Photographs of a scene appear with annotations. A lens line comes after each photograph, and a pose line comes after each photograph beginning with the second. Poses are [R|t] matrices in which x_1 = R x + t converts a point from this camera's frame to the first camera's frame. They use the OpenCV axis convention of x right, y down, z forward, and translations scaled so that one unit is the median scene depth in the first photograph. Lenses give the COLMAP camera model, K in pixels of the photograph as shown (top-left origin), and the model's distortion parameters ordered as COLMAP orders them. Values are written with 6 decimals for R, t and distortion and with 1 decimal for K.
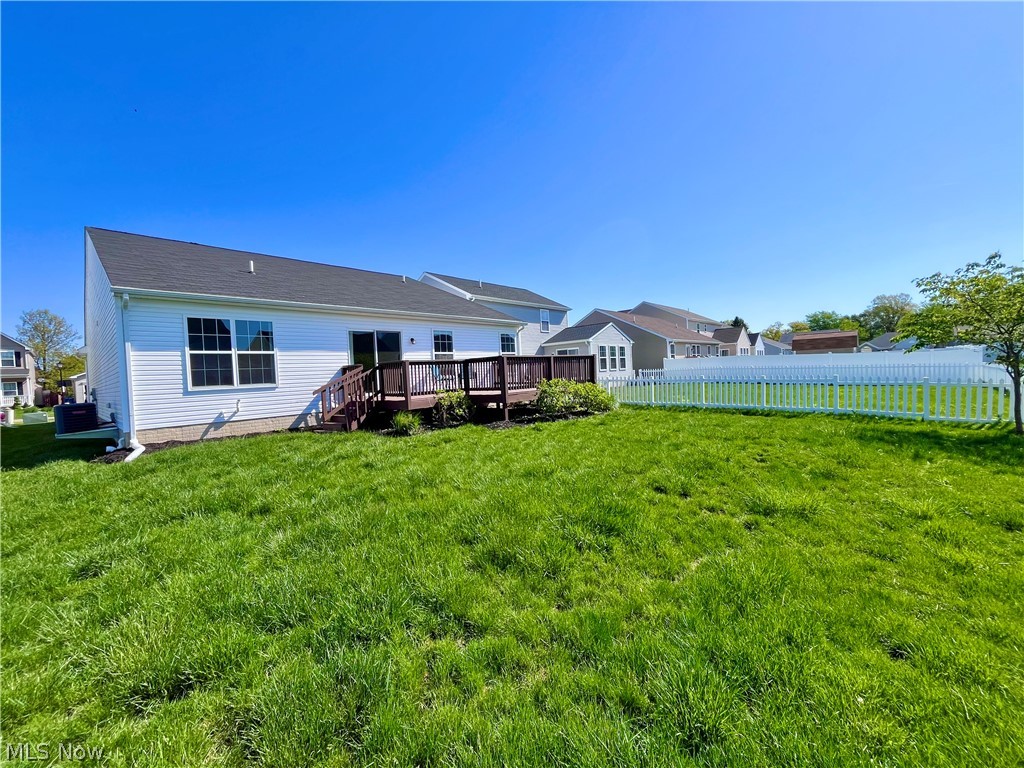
lens RADIAL K [[415.3, 0, 508.5], [0, 415.3, 386.1], [0, 0, 1]] dist [-0.001111, 0.000012]
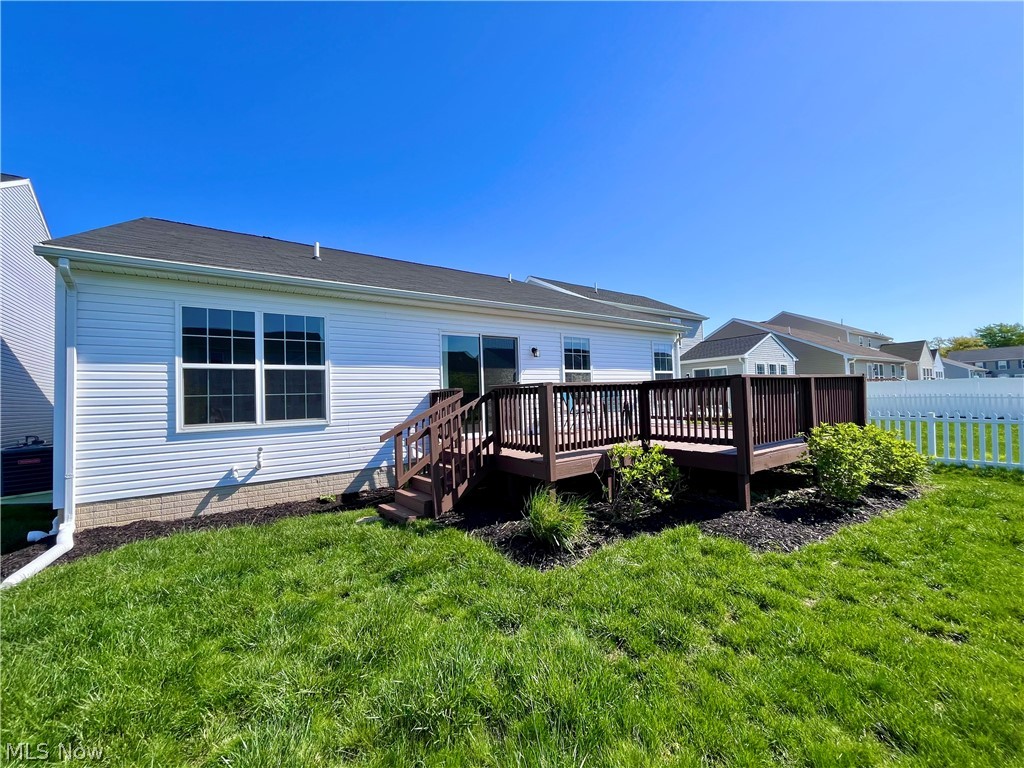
lens RADIAL K [[415.3, 0, 508.5], [0, 415.3, 386.1], [0, 0, 1]] dist [-0.001111, 0.000012]
pose [[0.979244, 0.012074, -0.202324, -0.178792], [-0.021893, 0.998685, -0.046365, -0.032016], [0.201498, 0.049832, 0.978220, 0.462046]]
